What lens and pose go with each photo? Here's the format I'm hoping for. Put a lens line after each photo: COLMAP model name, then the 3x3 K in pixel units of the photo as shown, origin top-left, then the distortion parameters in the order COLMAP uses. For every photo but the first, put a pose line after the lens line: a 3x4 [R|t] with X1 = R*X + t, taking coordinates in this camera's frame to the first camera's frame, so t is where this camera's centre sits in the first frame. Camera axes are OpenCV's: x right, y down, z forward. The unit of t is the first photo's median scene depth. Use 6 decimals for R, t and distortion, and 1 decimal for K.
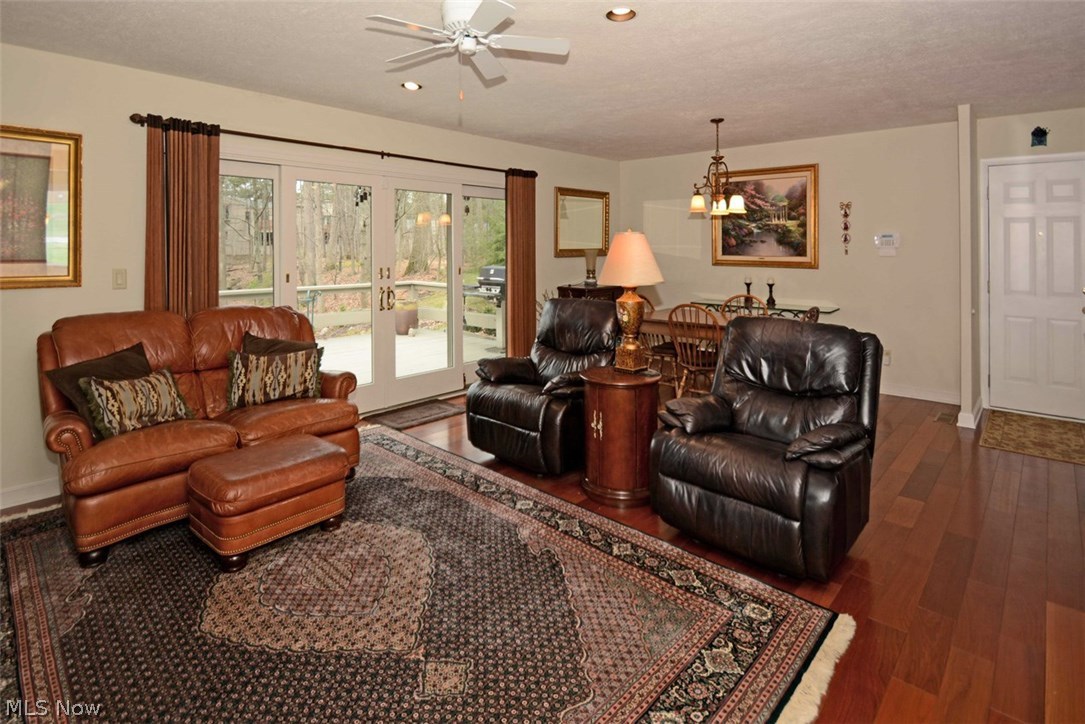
lens RADIAL K [[555.7, 0, 557.2], [0, 555.7, 362.2], [0, 0, 1]] dist [0.032070, 0.000044]
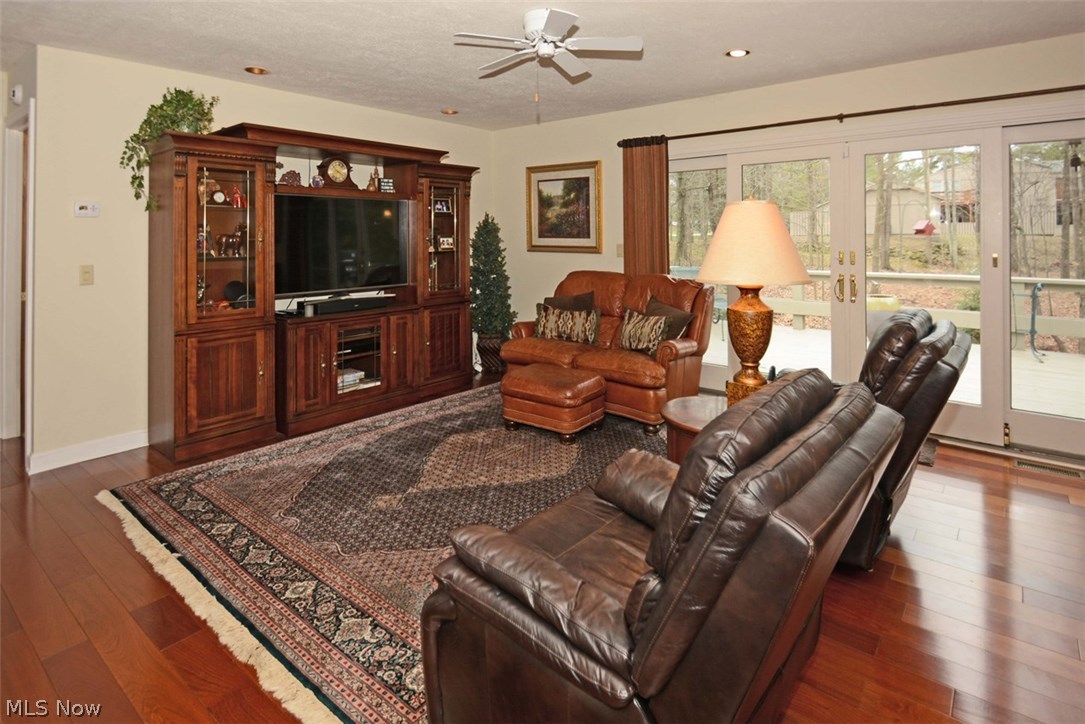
lens RADIAL K [[555.7, 0, 557.2], [0, 555.7, 362.2], [0, 0, 1]] dist [0.032070, 0.000044]
pose [[0.059873, 0.229338, -0.971504, 0.998959], [-0.204586, 0.955409, 0.212930, -0.193140], [0.977016, 0.186007, 0.104122, 0.968306]]
